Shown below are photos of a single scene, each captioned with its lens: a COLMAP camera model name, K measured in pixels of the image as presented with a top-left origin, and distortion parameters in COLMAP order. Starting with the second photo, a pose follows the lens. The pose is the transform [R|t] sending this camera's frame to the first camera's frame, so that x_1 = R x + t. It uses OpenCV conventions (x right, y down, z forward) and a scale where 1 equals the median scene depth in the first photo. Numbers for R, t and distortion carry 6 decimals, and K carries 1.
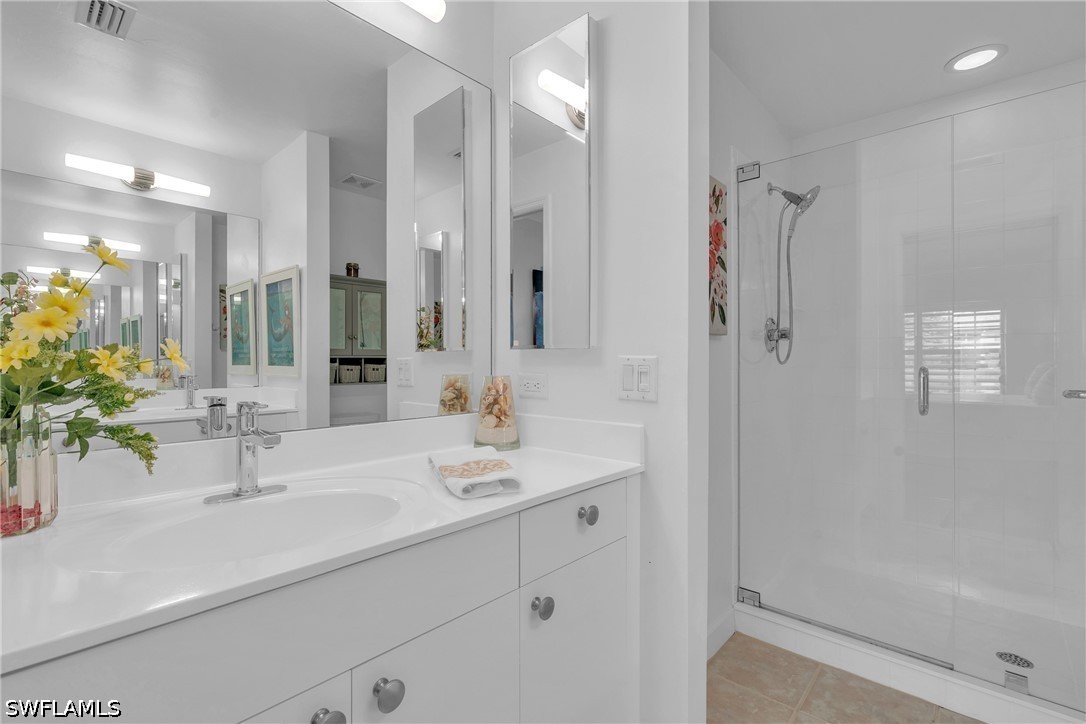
lens RADIAL K [[475.3, 0, 543.0], [0, 475.3, 362.0], [0, 0, 1]] dist [-0.047099, 0.000058]
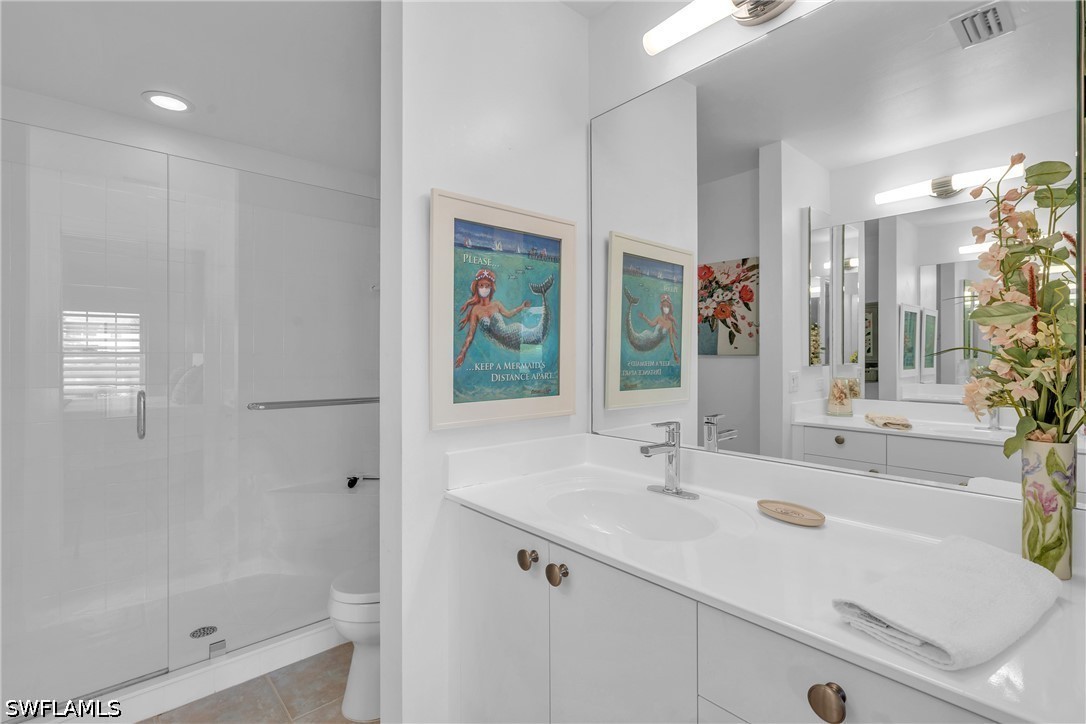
lens RADIAL K [[494.4, 0, 525.9], [0, 494.4, 371.3], [0, 0, 1]] dist [-0.000894, 0.000471]
pose [[0.096927, -0.023885, 0.995005, -0.402277], [0.011371, 0.999673, 0.022890, -0.010763], [-0.995227, 0.009096, 0.097167, 0.351793]]
